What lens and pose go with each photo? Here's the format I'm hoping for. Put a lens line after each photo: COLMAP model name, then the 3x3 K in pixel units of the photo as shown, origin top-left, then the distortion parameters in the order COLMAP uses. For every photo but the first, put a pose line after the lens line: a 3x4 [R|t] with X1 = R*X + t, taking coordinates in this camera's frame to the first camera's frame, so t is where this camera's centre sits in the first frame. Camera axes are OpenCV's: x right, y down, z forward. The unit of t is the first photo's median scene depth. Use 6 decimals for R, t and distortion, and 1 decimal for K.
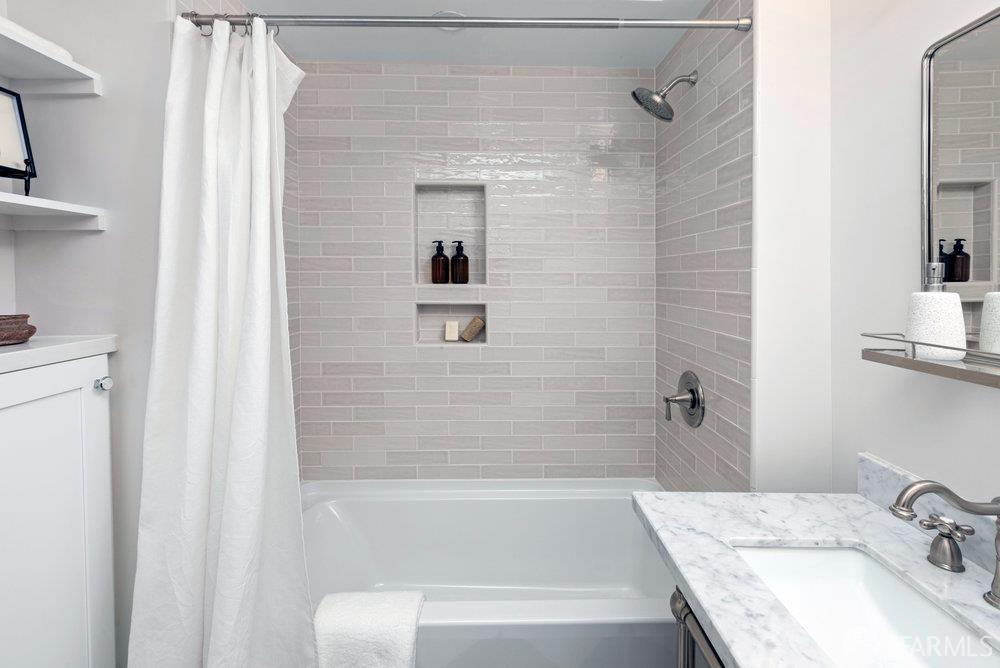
lens RADIAL K [[480.8, 0, 498.1], [0, 480.8, 290.6], [0, 0, 1]] dist [-0.001106, 0.001028]
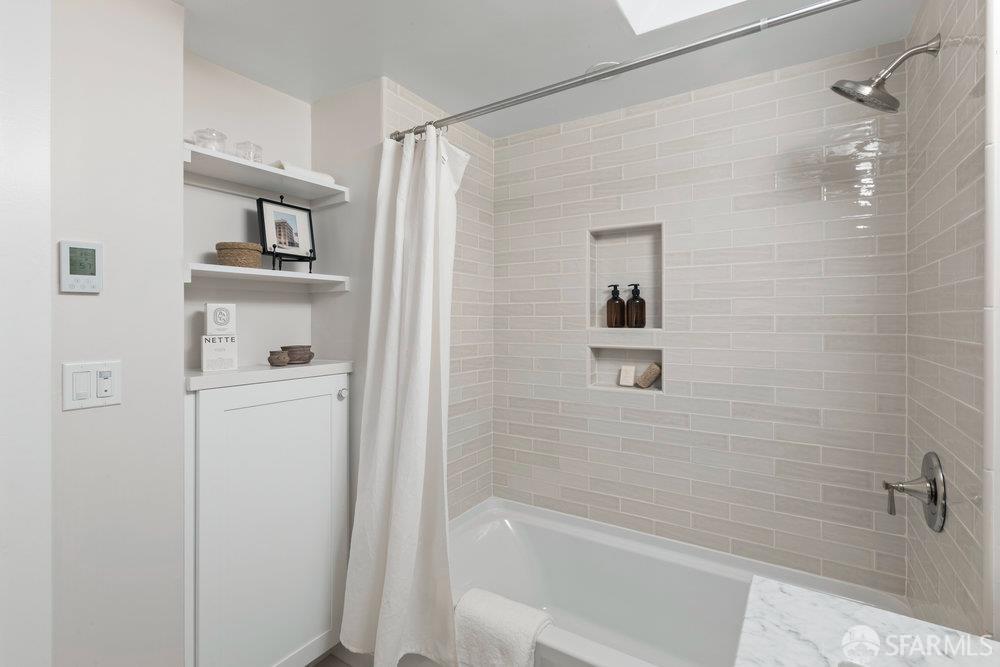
lens RADIAL K [[480.8, 0, 447.8], [0, 480.8, 322.4], [0, 0, 1]] dist [-0.001106, 0.001028]
pose [[0.799564, -0.000756, -0.600581, 0.208159], [-0.013551, 0.999722, -0.019299, -0.001474], [0.600428, 0.023569, 0.799331, -0.006088]]
